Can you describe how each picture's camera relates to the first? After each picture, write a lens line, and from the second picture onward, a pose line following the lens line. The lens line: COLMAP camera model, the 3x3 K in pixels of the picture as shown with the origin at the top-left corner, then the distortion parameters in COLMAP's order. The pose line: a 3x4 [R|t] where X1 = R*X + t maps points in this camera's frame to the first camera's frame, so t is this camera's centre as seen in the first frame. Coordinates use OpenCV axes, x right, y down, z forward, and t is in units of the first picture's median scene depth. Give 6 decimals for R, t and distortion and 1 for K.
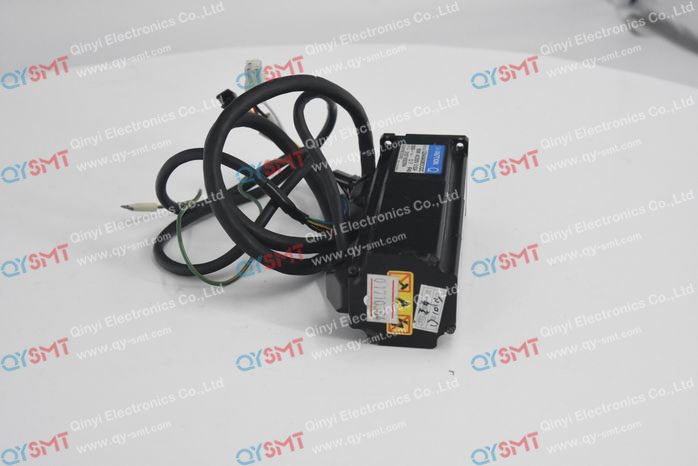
lens RADIAL K [[1011.7, 0, 352.6], [0, 1011.7, 232.4], [0, 0, 1]] dist [-0.001200, 0.000000]
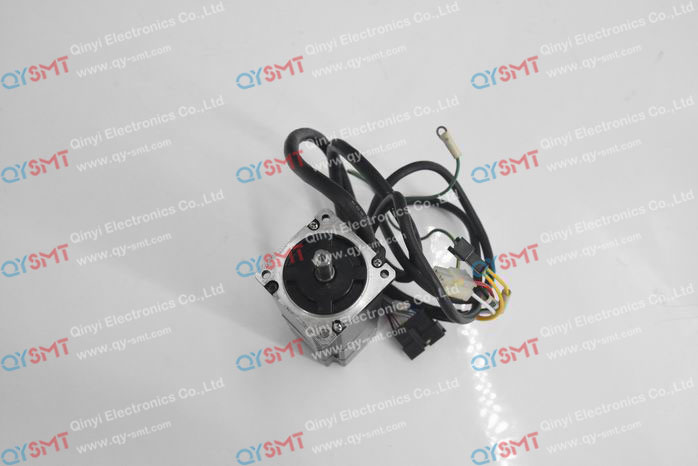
lens RADIAL K [[669.3, 0, 347.9], [0, 669.3, 232.2], [0, 0, 1]] dist [0.001654, 0.000000]
pose [[0.999999, 0.000087, -0.001052, -0.003928], [-0.000084, 0.999994, 0.003594, -0.002569], [0.001053, -0.003593, 0.999993, 0.338108]]
